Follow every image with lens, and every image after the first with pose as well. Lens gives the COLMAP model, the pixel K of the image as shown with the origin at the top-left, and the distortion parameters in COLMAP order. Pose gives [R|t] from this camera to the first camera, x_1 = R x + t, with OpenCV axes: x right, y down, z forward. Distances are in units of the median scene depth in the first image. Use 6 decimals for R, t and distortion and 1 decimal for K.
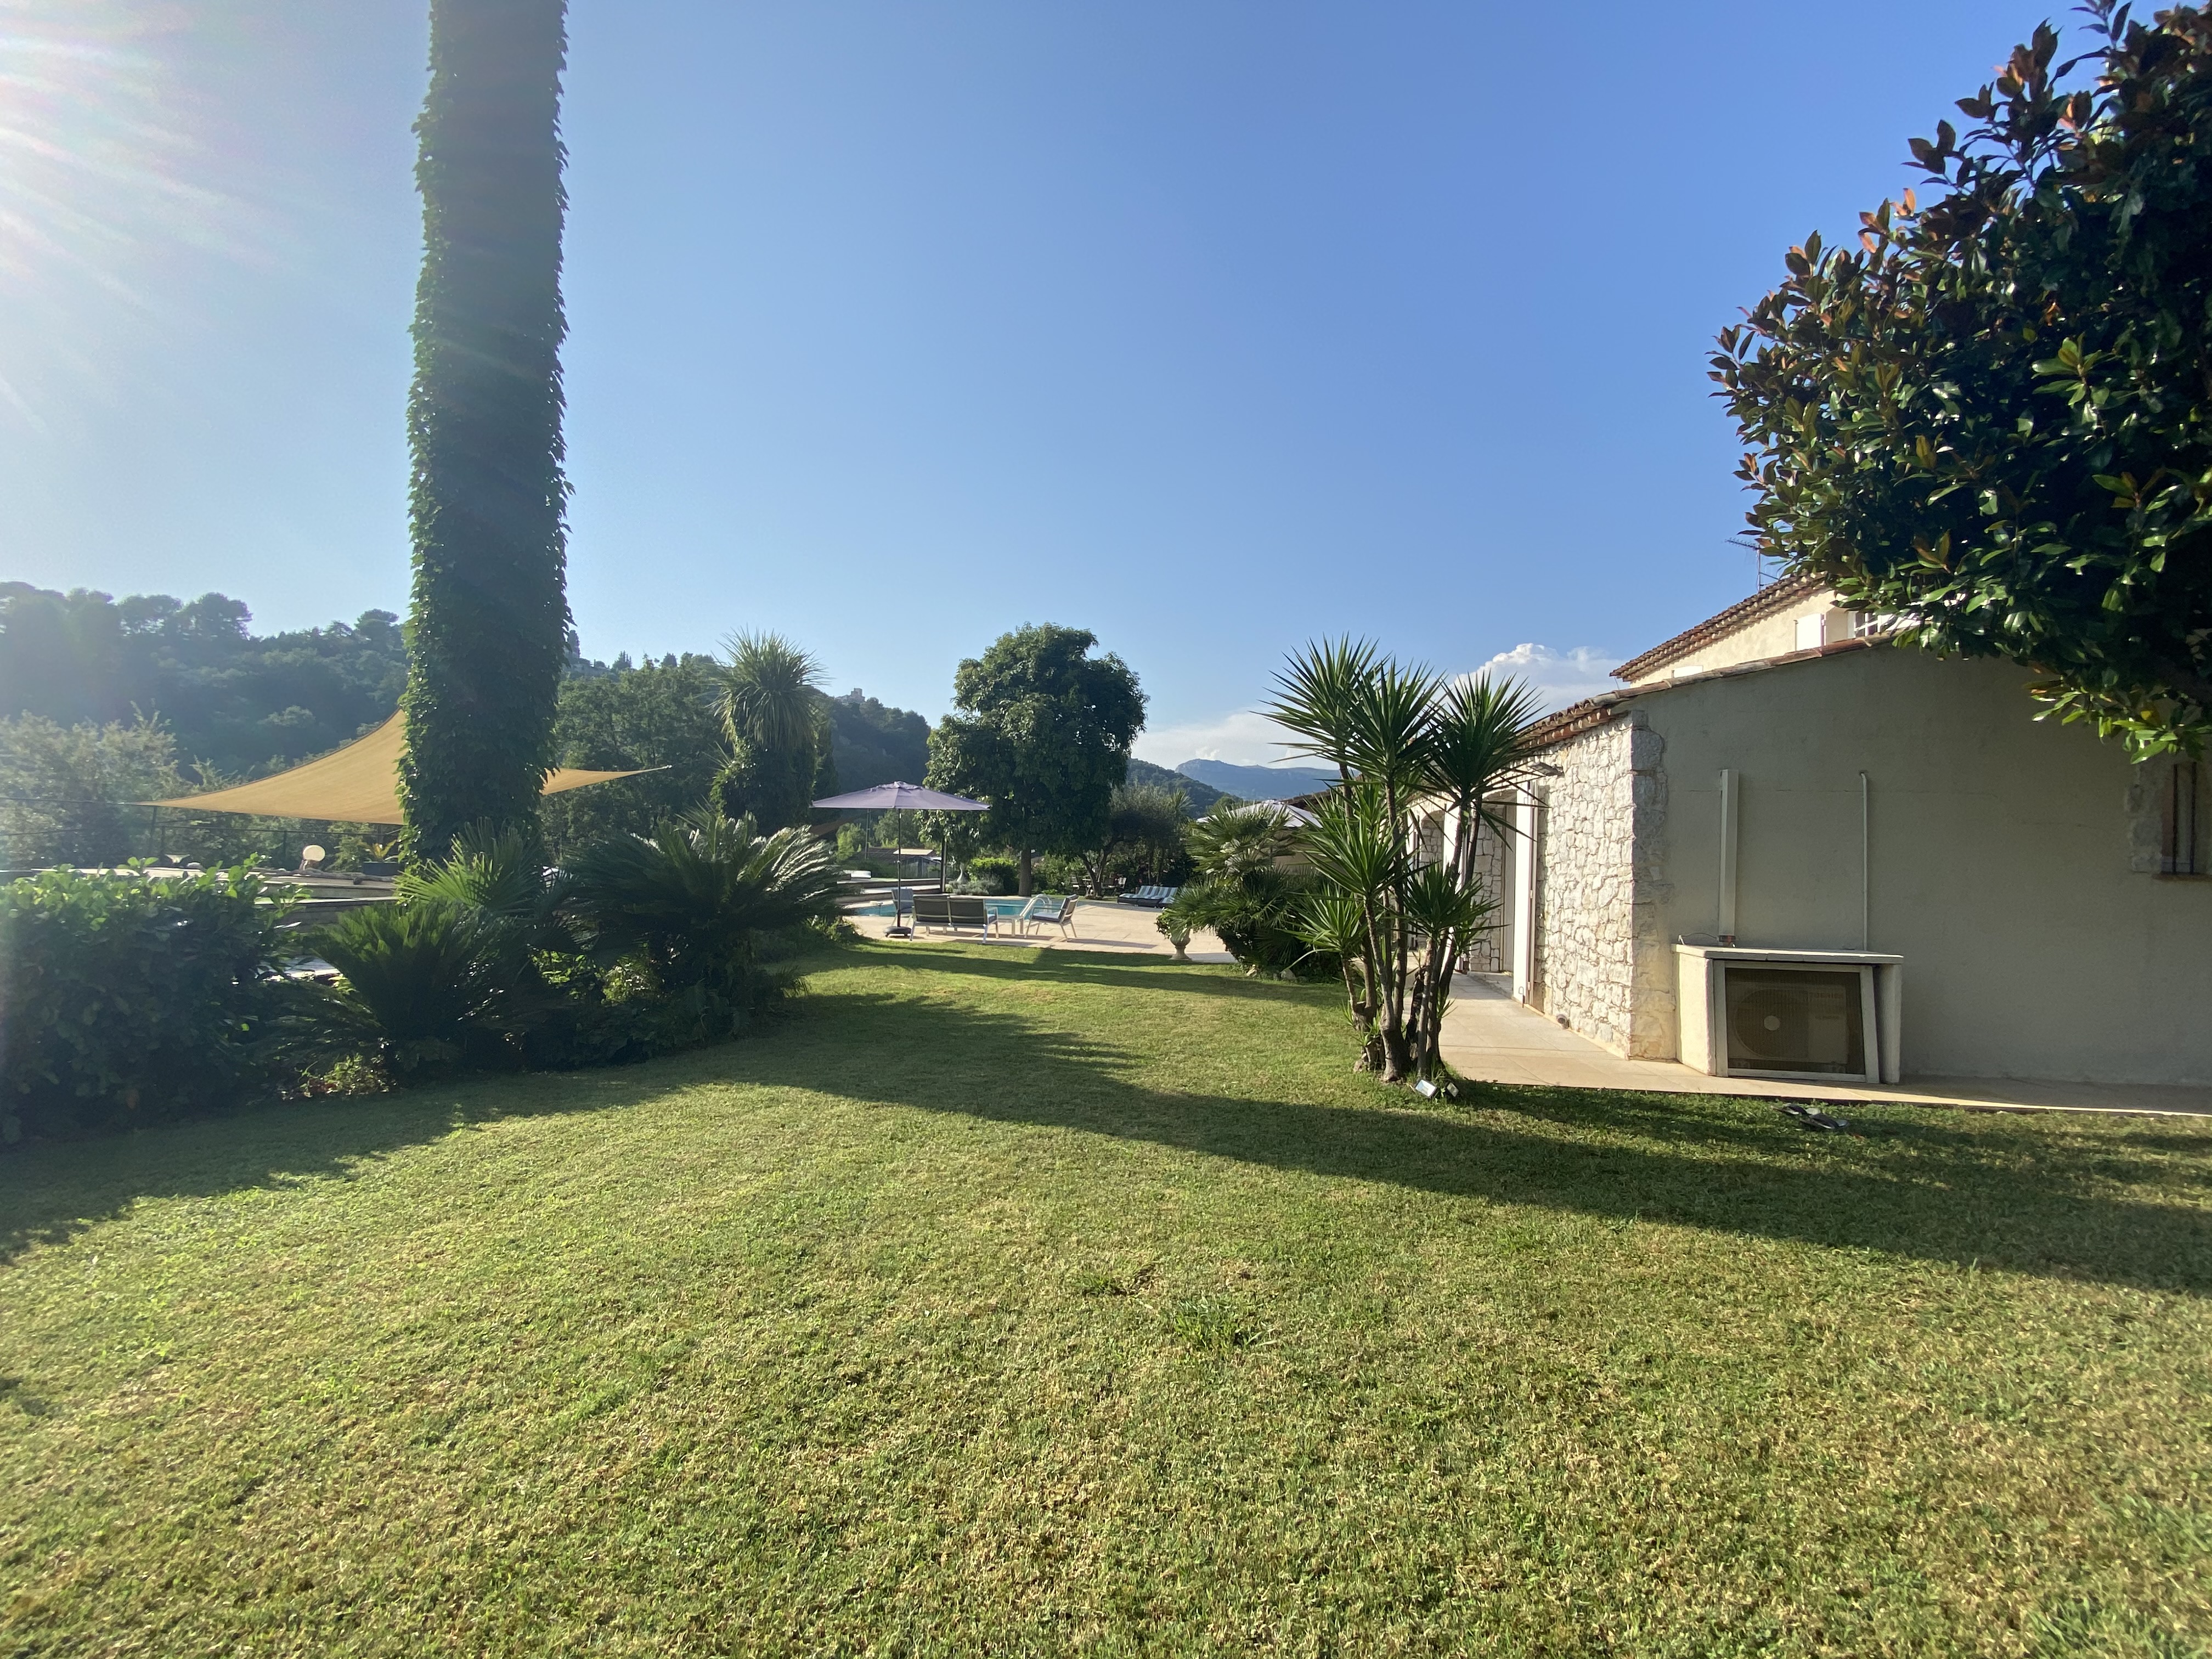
lens RADIAL K [[906.1, 0, 1128.7], [0, 906.1, 805.6], [0, 0, 1]] dist [0.001675, -0.012474]
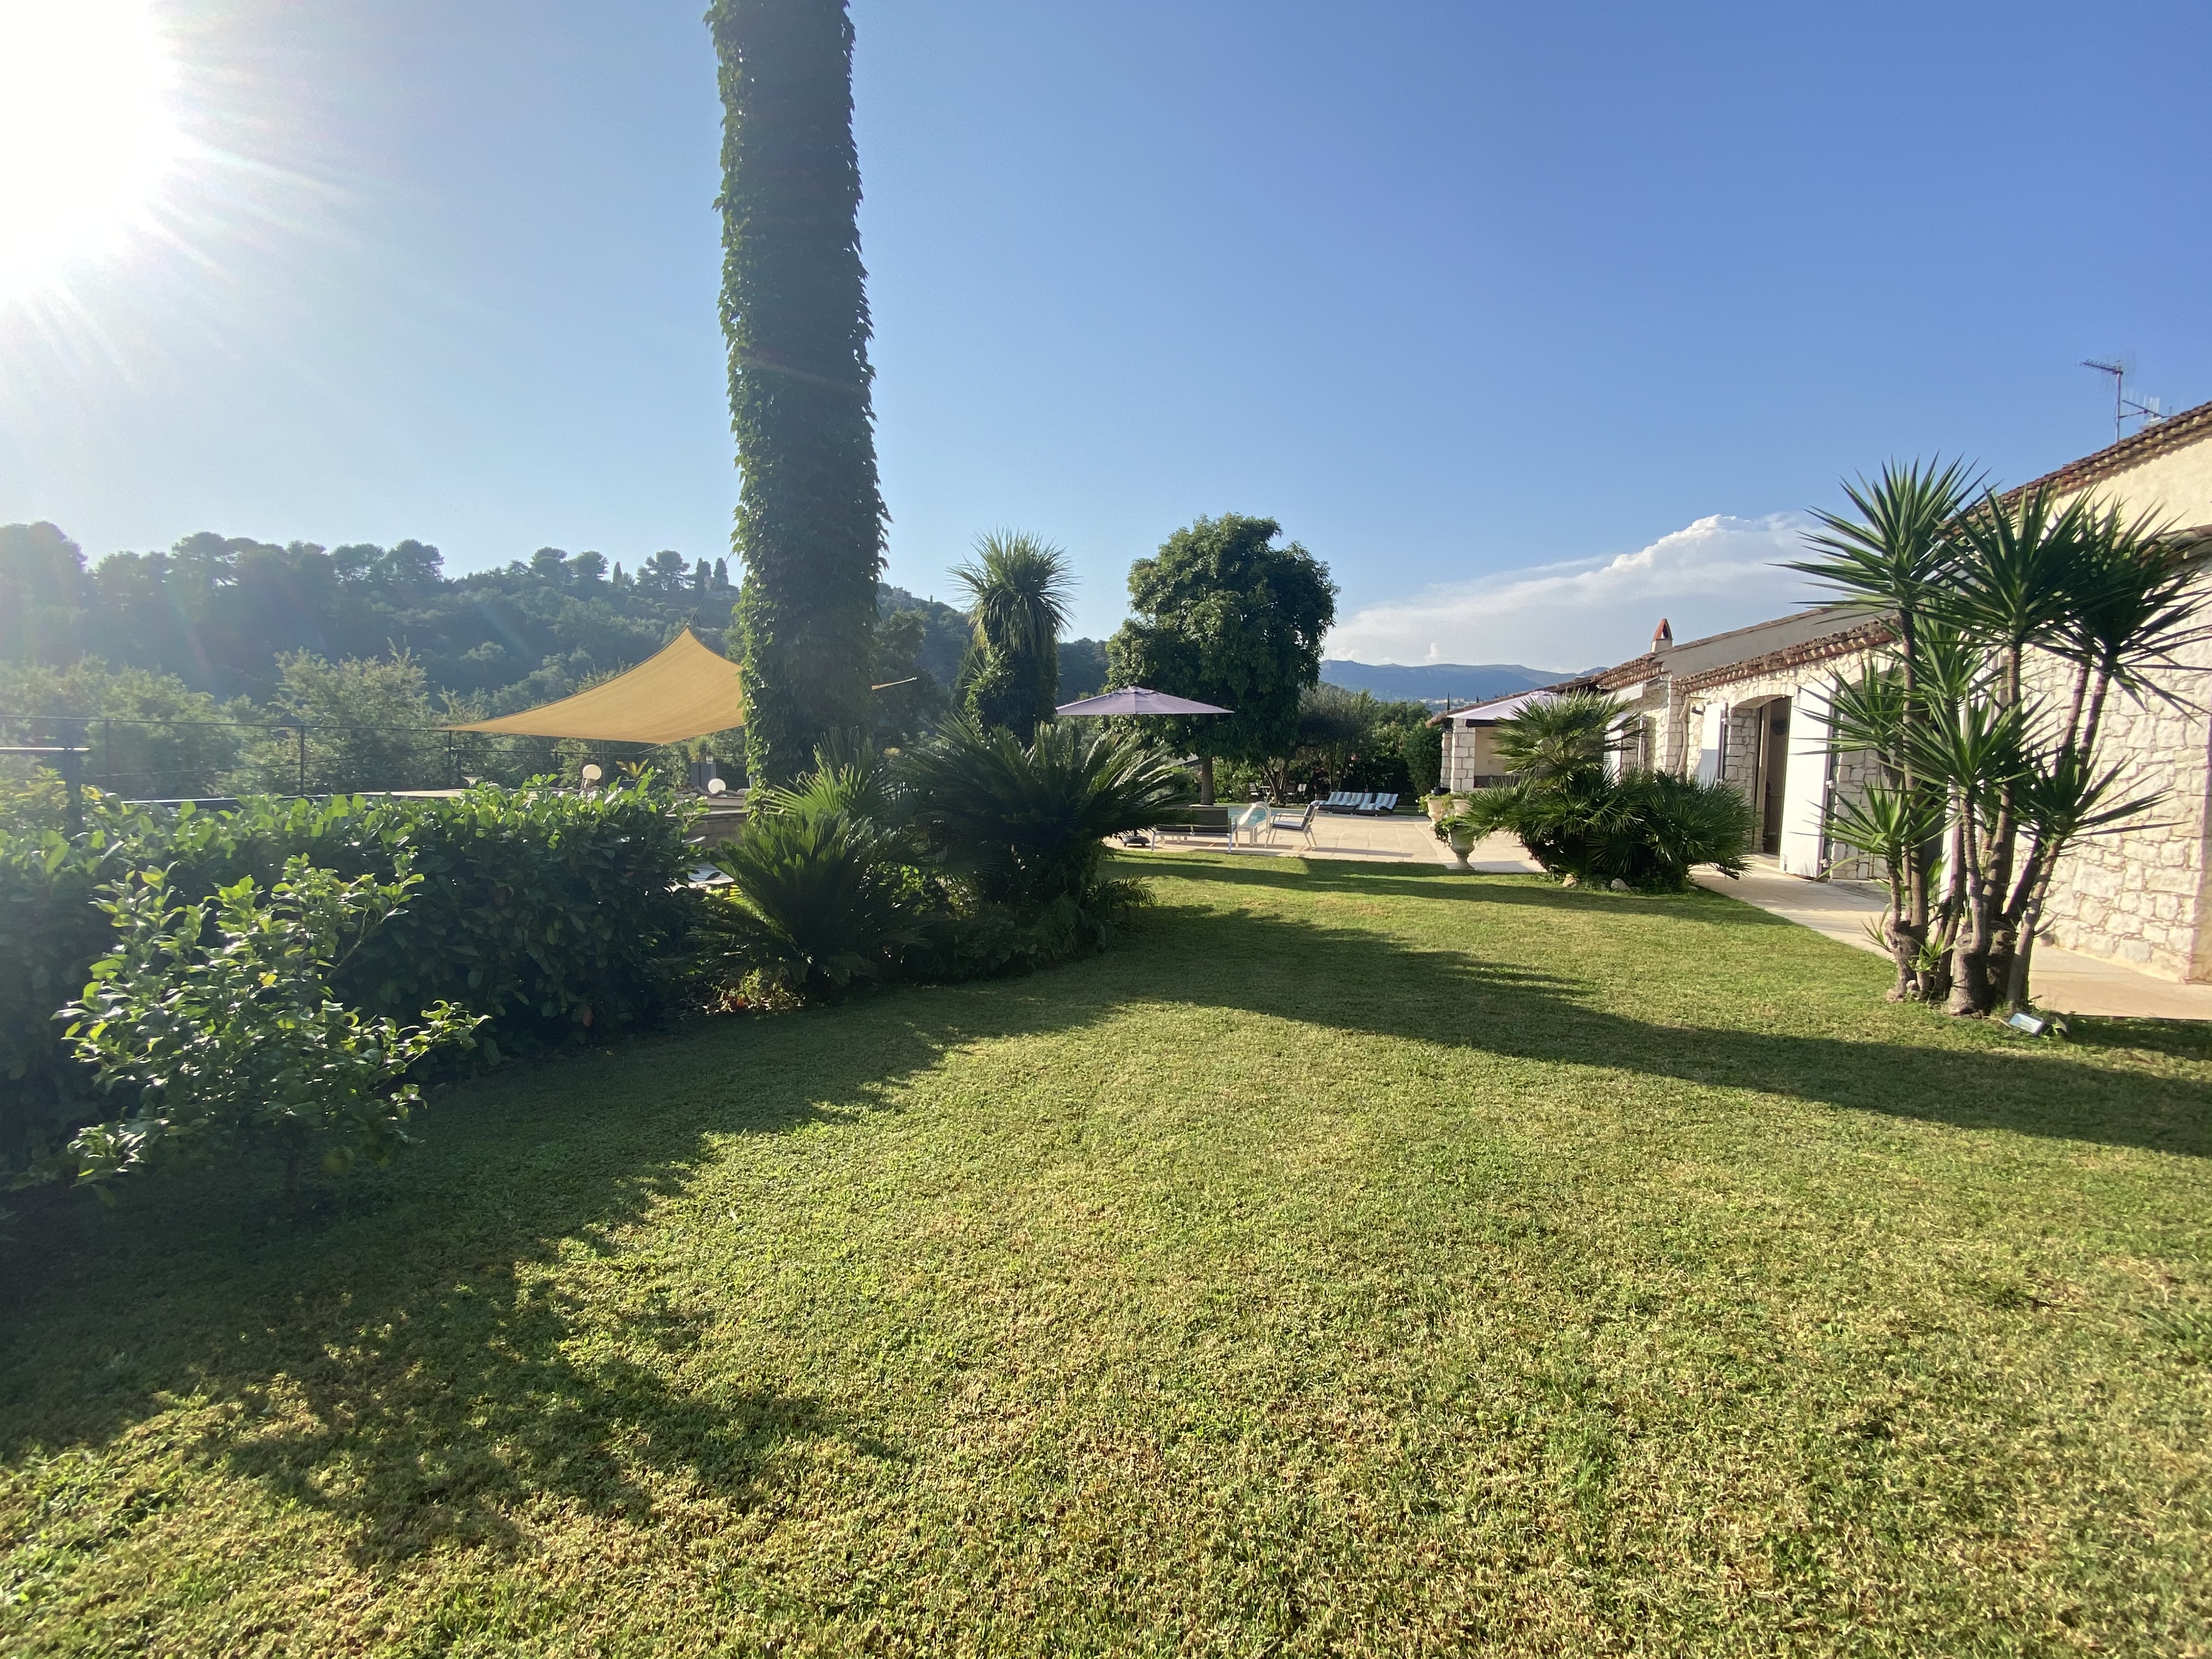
lens RADIAL K [[906.1, 0, 1089.7], [0, 906.1, 804.3], [0, 0, 1]] dist [0.001675, -0.012474]
pose [[0.988835, -0.015681, -0.148187, -0.160239], [0.030001, 0.995035, 0.094898, 0.006165], [0.145963, -0.098285, 0.984396, 0.043530]]
